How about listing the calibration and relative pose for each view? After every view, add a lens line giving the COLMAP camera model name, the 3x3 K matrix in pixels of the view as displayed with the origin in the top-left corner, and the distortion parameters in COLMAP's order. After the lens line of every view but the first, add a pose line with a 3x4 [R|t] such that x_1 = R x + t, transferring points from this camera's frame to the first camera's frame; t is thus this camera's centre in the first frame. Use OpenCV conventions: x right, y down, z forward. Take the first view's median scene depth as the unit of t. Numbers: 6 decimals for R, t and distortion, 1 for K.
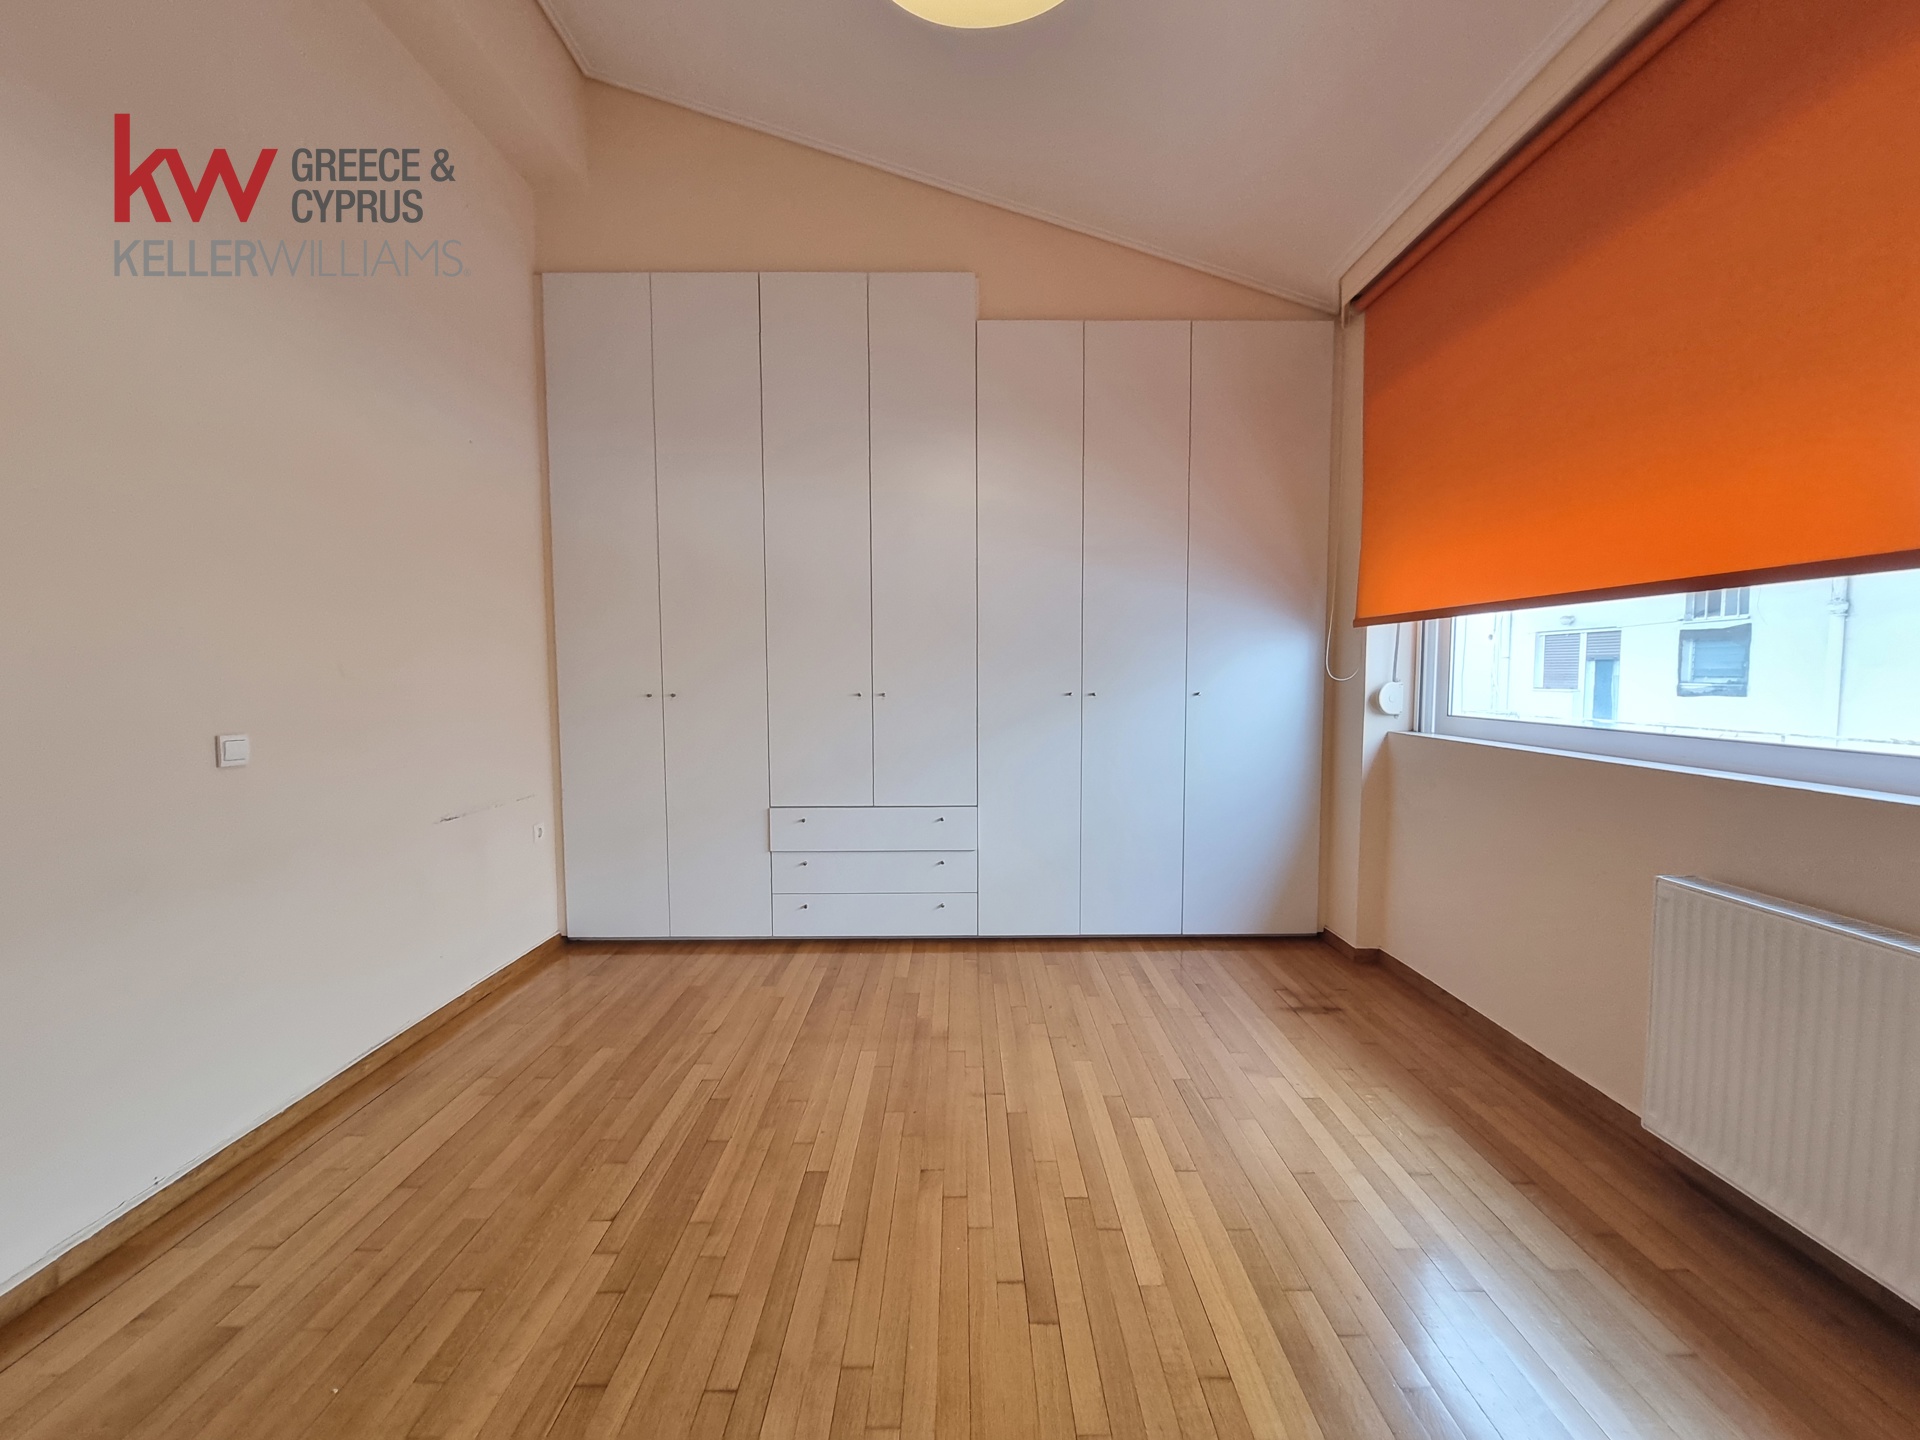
lens RADIAL K [[786.7, 0, 974.6], [0, 786.7, 725.9], [0, 0, 1]] dist [-0.008336, -0.000168]
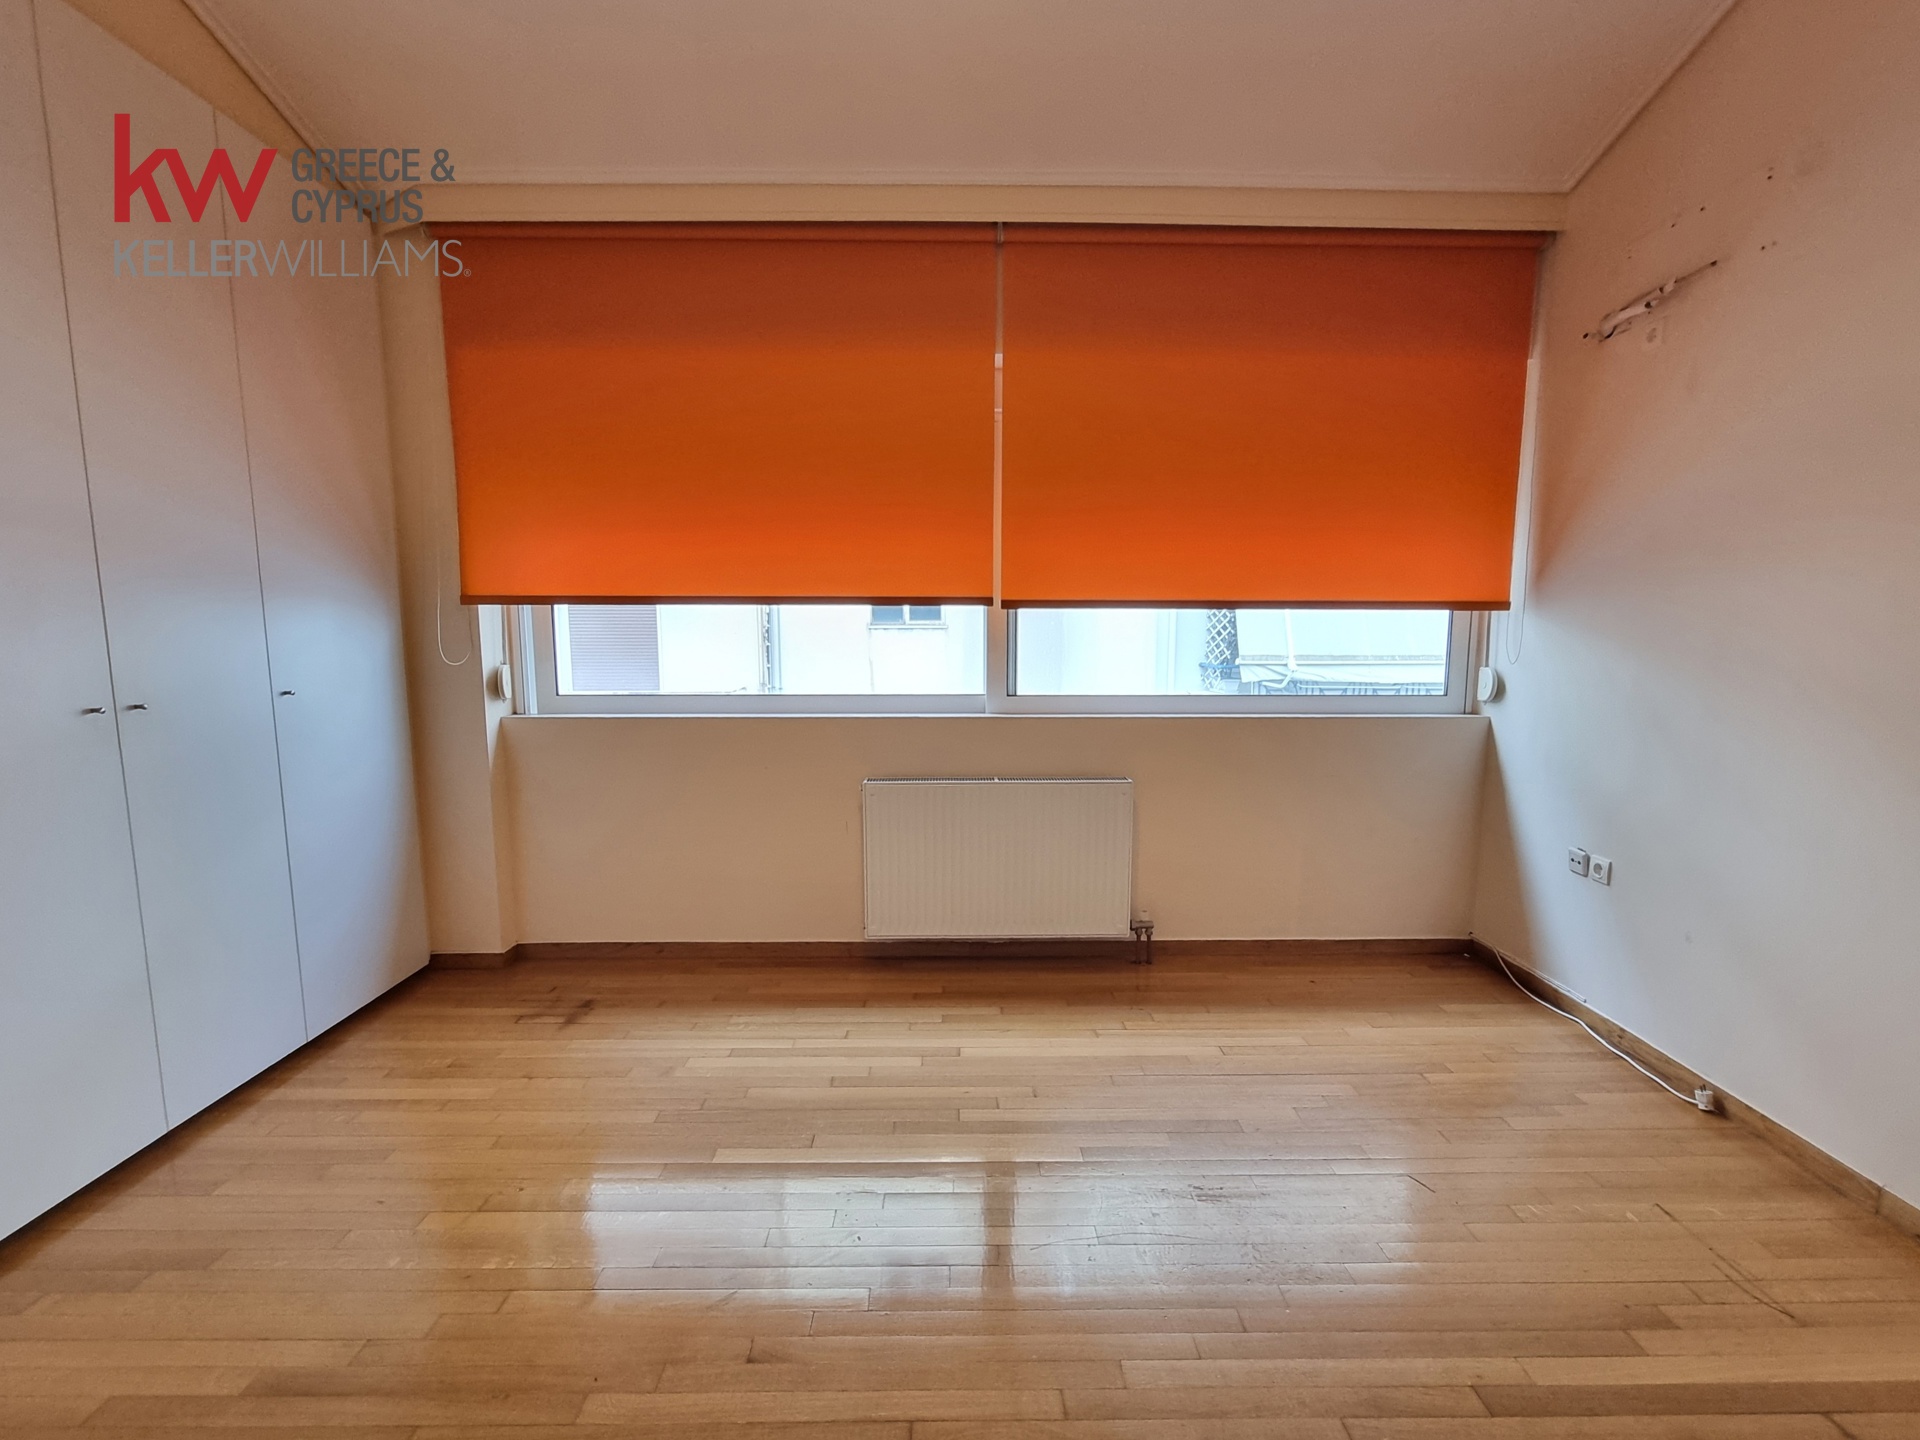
lens RADIAL K [[786.7, 0, 979.2], [0, 786.7, 718.2], [0, 0, 1]] dist [-0.008336, -0.000168]
pose [[0.006908, -0.106120, 0.994329, -0.434988], [0.065945, 0.992237, 0.105438, -0.056670], [-0.997799, 0.064843, 0.013852, 0.440163]]
